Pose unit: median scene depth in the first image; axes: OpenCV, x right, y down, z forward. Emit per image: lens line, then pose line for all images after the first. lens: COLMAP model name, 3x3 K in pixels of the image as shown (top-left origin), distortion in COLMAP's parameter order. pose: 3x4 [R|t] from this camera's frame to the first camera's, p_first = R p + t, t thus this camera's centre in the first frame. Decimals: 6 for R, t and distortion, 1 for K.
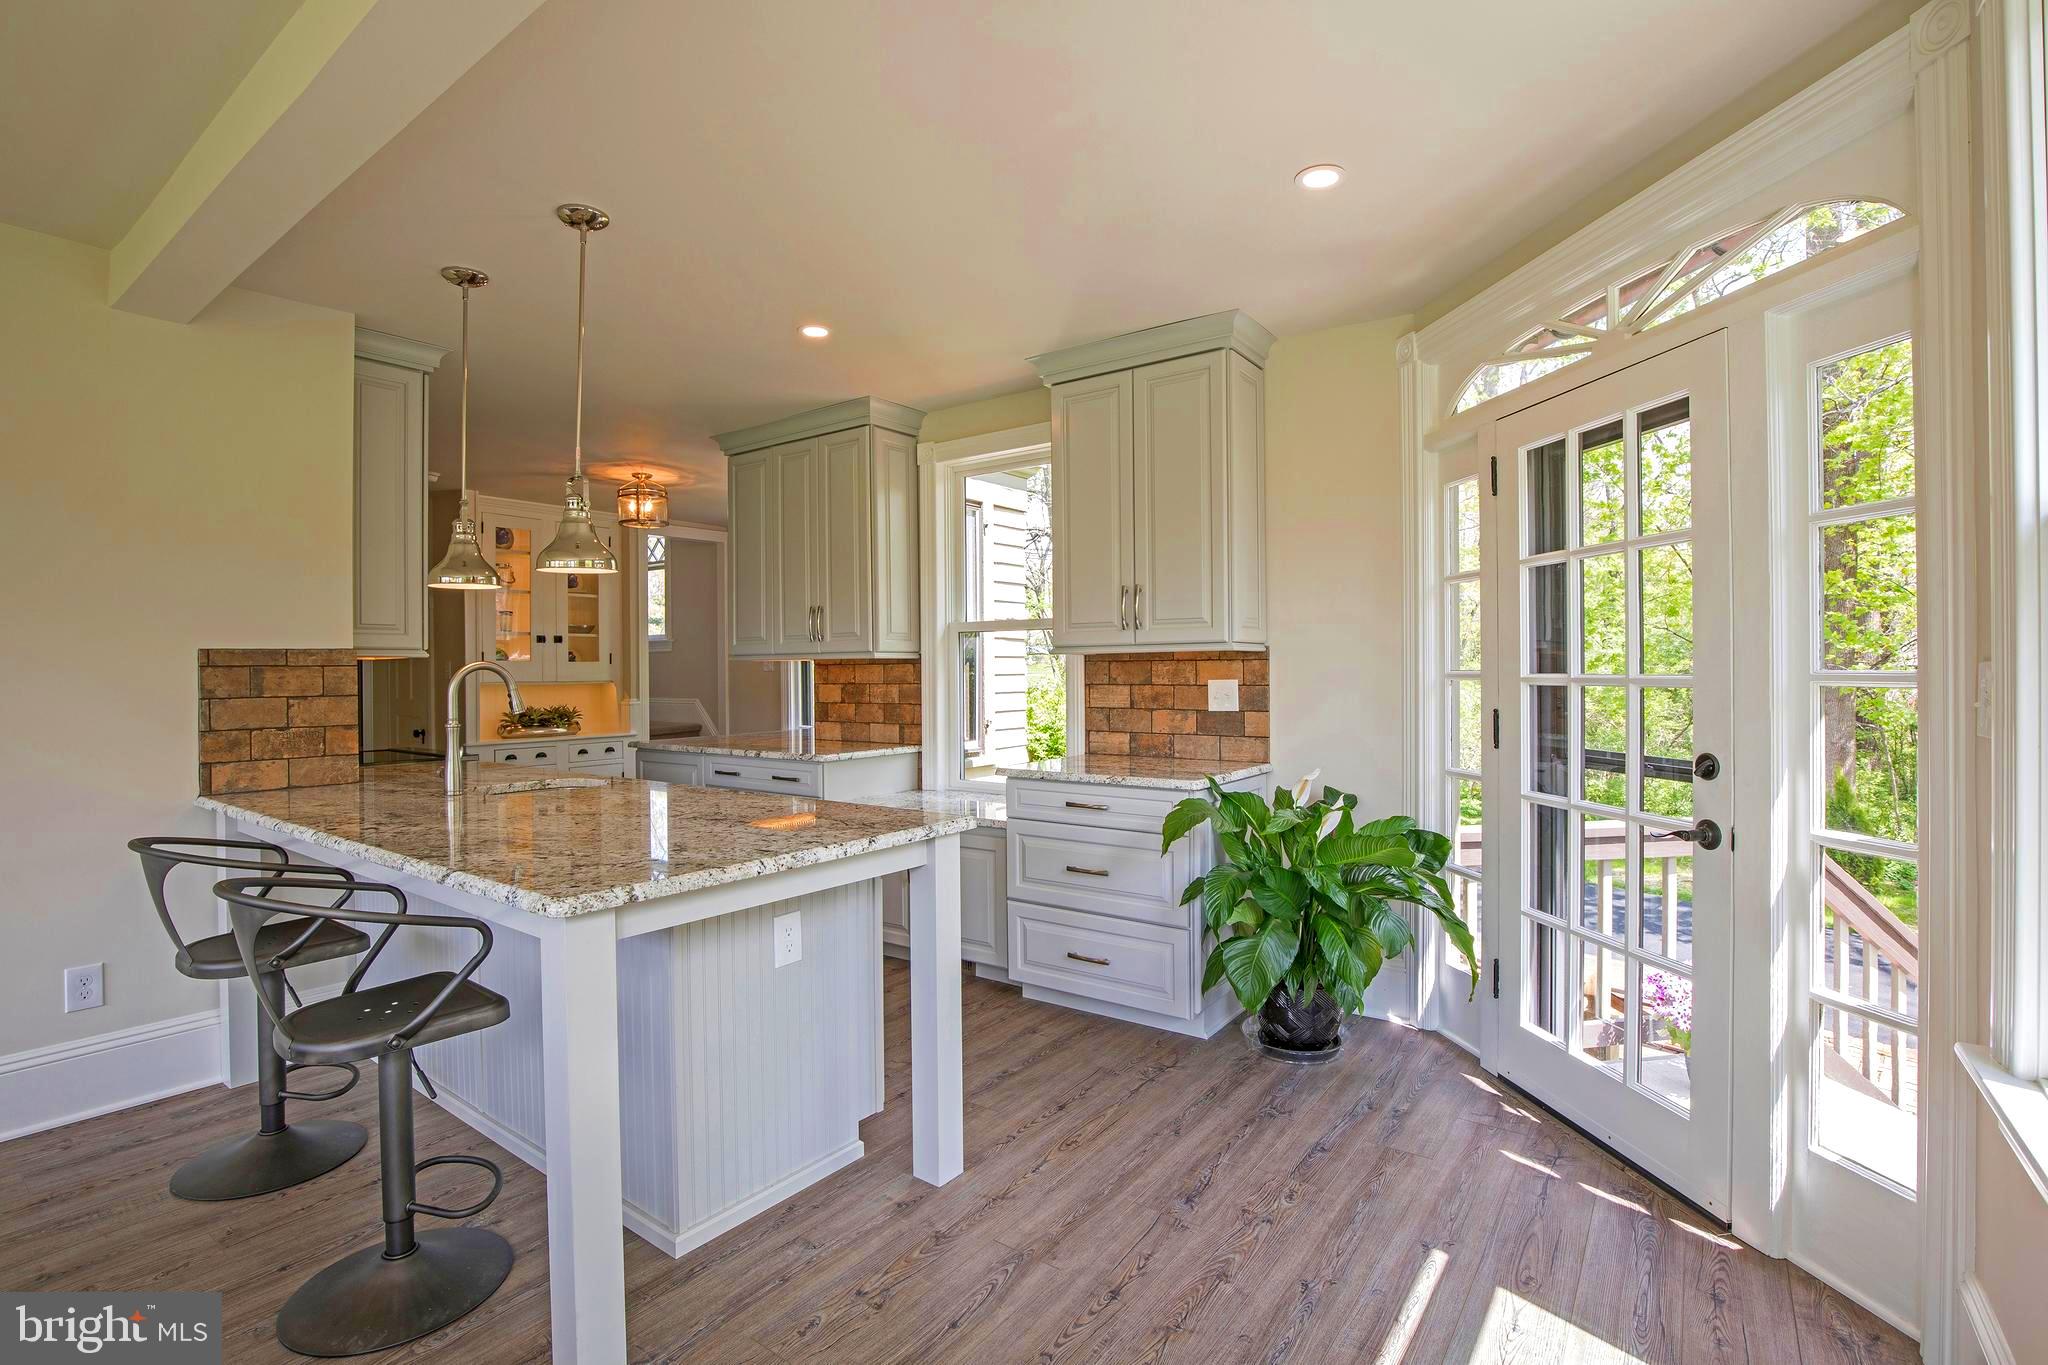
lens RADIAL K [[951.7, 0, 1024.4], [0, 951.7, 680.8], [0, 0, 1]] dist [0.000311, 0.000002]
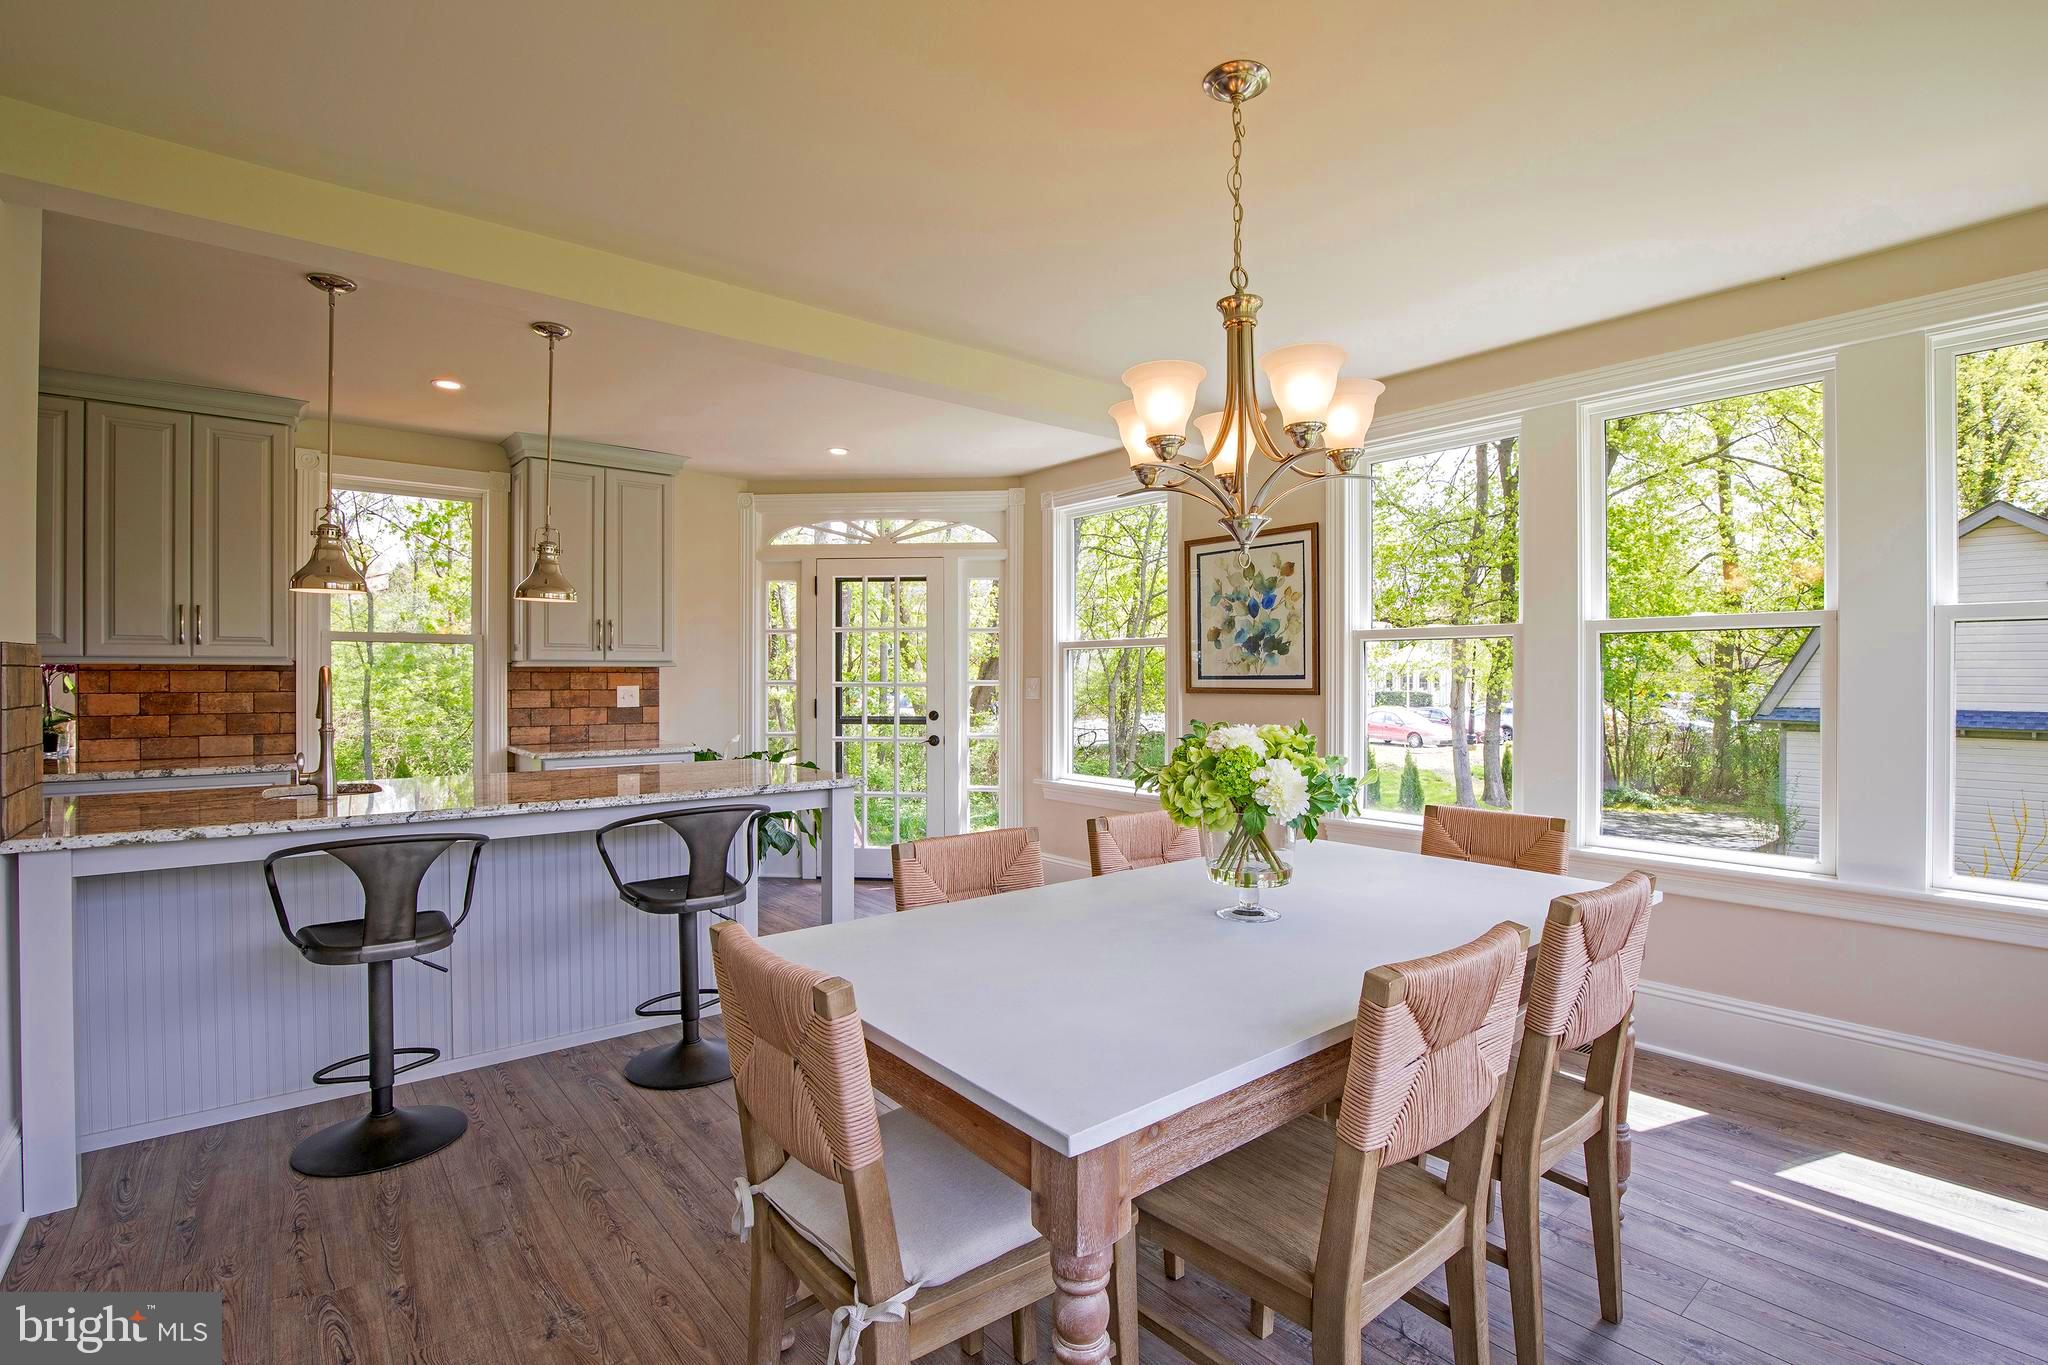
lens RADIAL K [[951.7, 0, 1024.8], [0, 951.7, 679.7], [0, 0, 1]] dist [0.000311, 0.000002]
pose [[0.249869, 0.005086, 0.968266, -1.069137], [0.007257, 0.999948, -0.007126, 0.004245], [-0.968252, 0.008808, 0.249819, 0.035717]]
